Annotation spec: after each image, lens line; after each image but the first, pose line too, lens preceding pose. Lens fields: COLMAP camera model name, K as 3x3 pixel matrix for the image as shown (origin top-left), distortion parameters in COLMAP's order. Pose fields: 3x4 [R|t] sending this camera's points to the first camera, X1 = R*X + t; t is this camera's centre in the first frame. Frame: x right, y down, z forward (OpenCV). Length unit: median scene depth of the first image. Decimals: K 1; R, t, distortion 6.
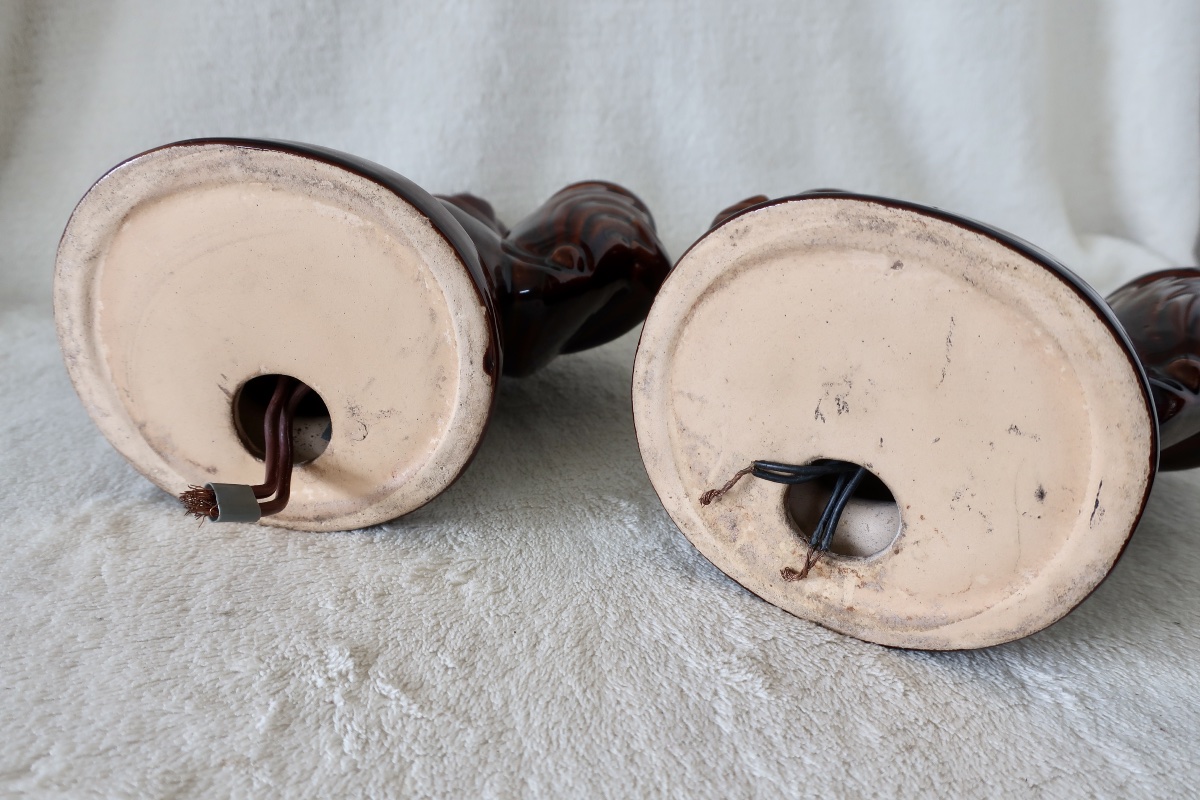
lens RADIAL K [[933.7, 0, 603.3], [0, 933.7, 378.4], [0, 0, 1]] dist [0.004499, -0.008337]
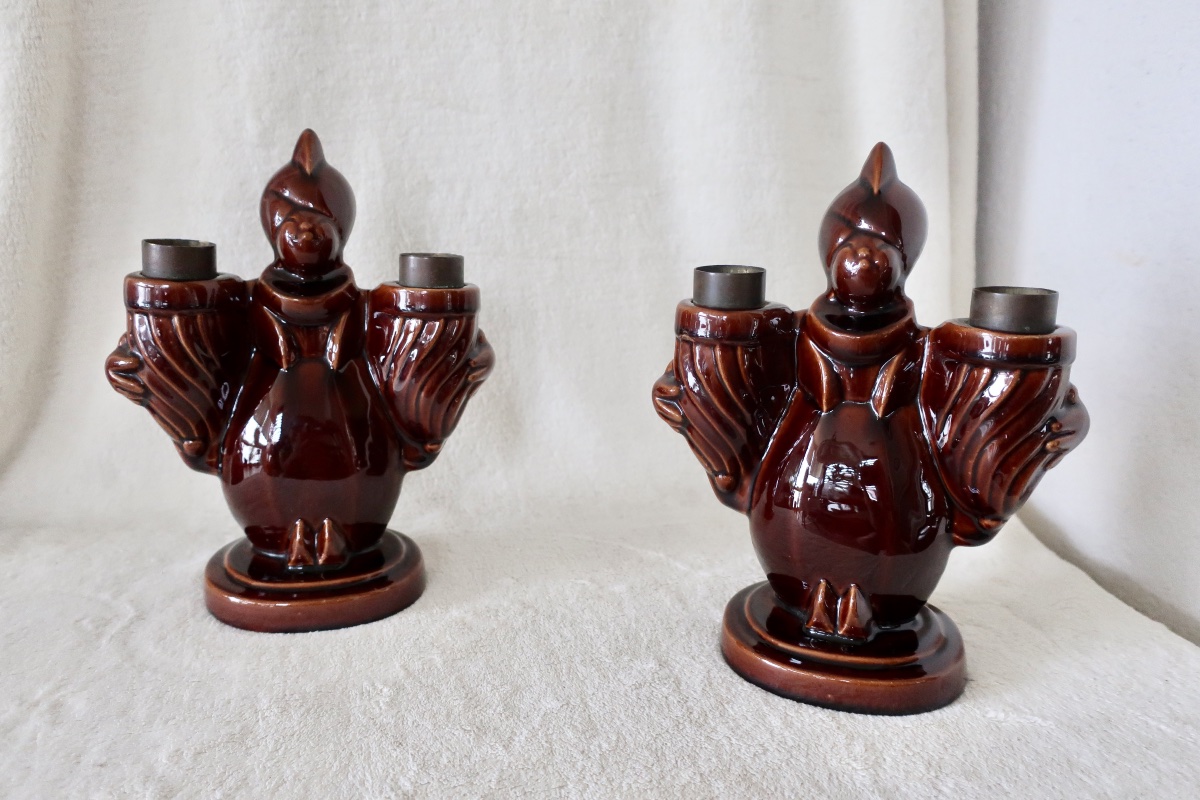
lens RADIAL K [[933.7, 0, 604.9], [0, 933.7, 395.3], [0, 0, 1]] dist [0.004499, -0.008337]
pose [[0.997559, -0.019525, -0.067043, 0.568854], [0.011281, 0.992564, -0.121204, -0.176833], [0.068911, 0.120152, 0.990361, -0.621140]]
